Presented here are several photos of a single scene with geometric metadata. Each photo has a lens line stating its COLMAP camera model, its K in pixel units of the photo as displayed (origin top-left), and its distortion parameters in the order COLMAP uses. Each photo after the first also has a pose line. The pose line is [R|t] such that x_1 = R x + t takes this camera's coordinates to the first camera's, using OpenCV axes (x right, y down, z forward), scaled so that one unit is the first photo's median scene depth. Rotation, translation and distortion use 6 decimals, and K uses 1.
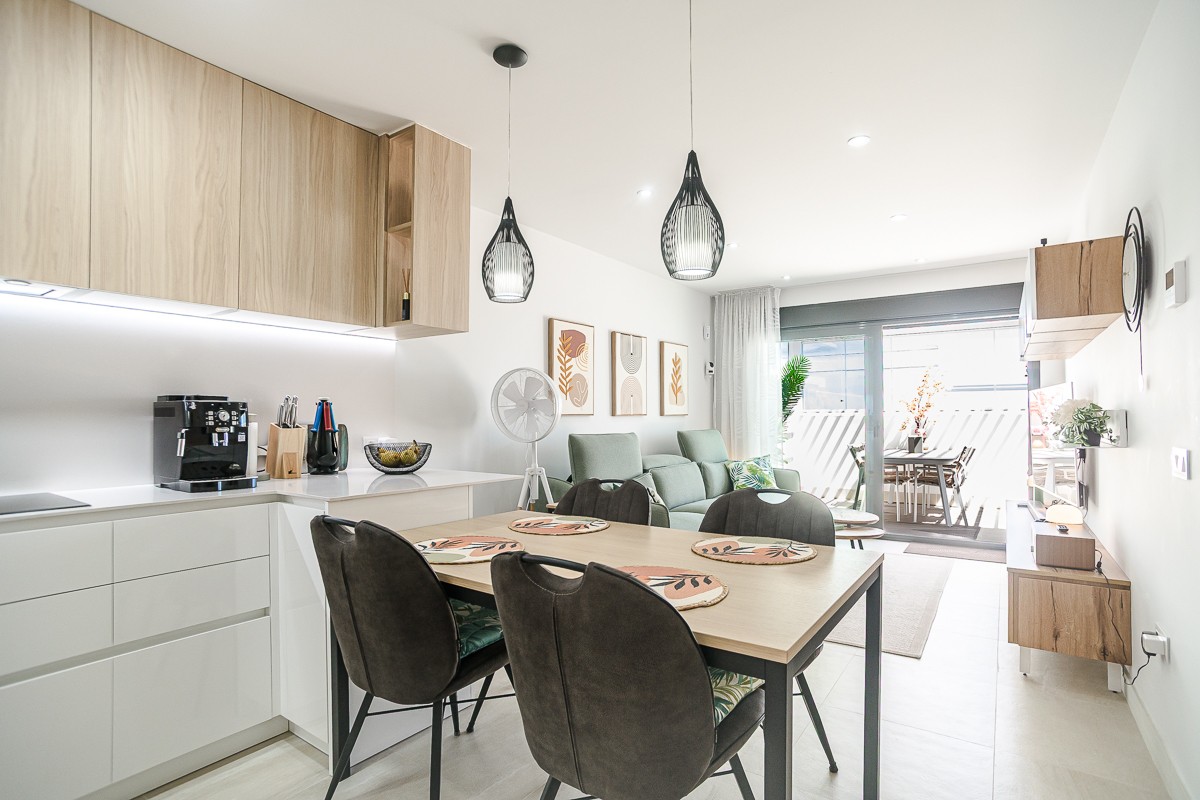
lens RADIAL K [[599.0, 0, 605.8], [0, 599.0, 409.3], [0, 0, 1]] dist [-0.069082, 0.035092]
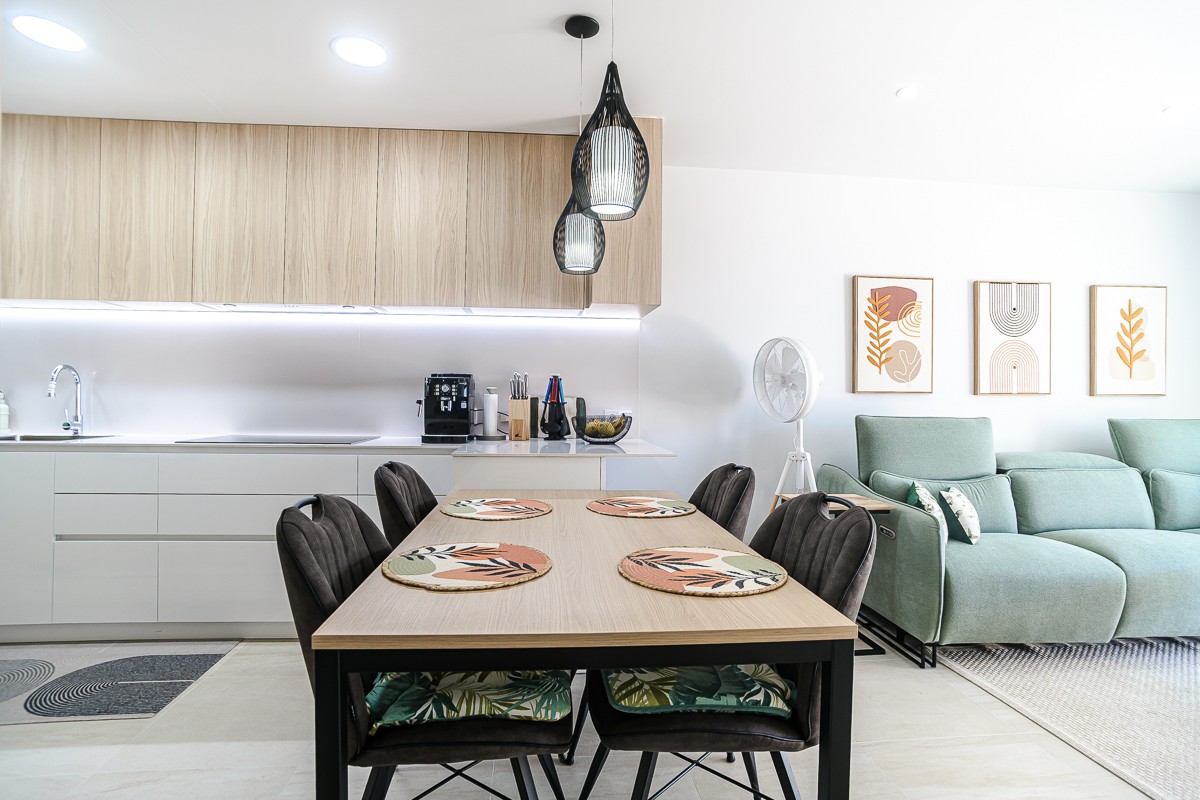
lens RADIAL K [[599.0, 0, 588.5], [0, 599.0, 401.8], [0, 0, 1]] dist [-0.069082, 0.035092]
pose [[0.638824, 0.012821, -0.769246, 0.470671], [-0.000948, 0.999874, 0.015877, 0.015477], [0.769353, -0.009413, 0.638755, 0.286888]]
